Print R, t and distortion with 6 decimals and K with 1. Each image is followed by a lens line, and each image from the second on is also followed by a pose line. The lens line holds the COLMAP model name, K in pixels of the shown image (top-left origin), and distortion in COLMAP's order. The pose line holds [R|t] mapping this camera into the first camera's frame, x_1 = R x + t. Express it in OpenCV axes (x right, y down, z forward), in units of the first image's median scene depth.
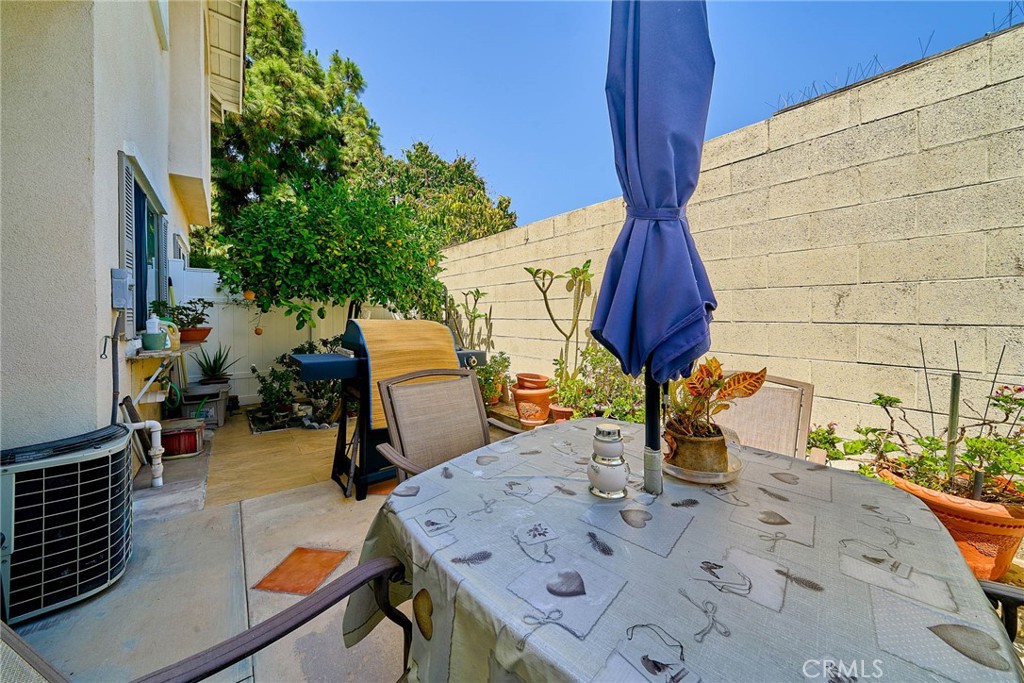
lens RADIAL K [[362.0, 0, 529.6], [0, 362.0, 337.9], [0, 0, 1]] dist [-0.000955, -0.000158]
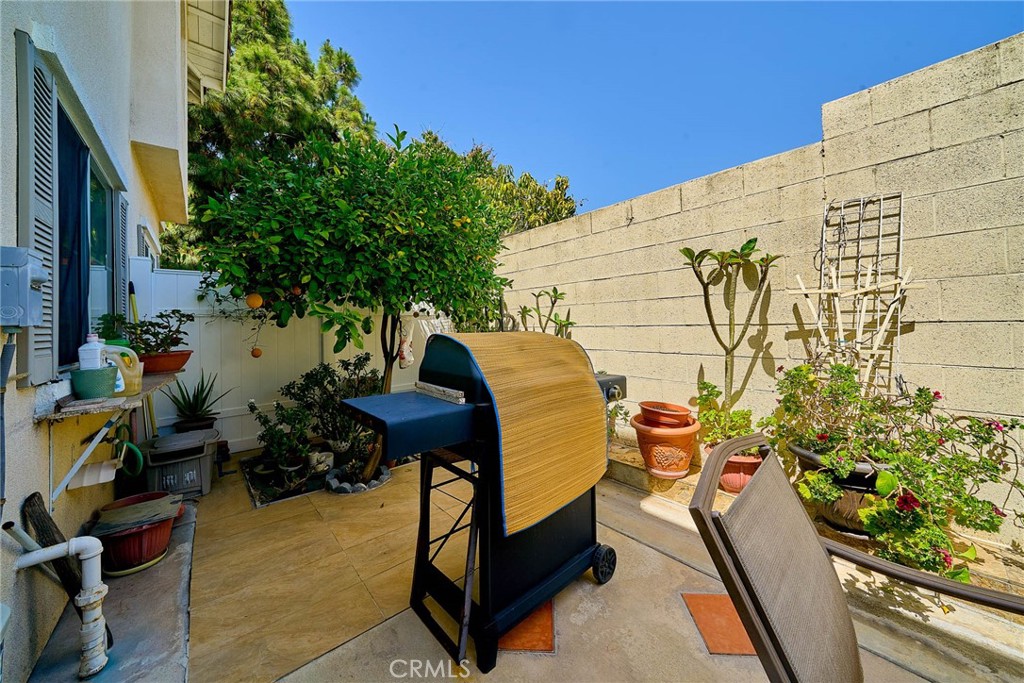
lens RADIAL K [[347.3, 0, 513.3], [0, 347.3, 332.5], [0, 0, 1]] dist [-0.001389, -0.000173]
pose [[0.998801, -0.028943, 0.039475, -0.272253], [0.030240, 0.999009, -0.032660, -0.021949], [-0.038490, 0.033814, 0.998687, 0.292809]]
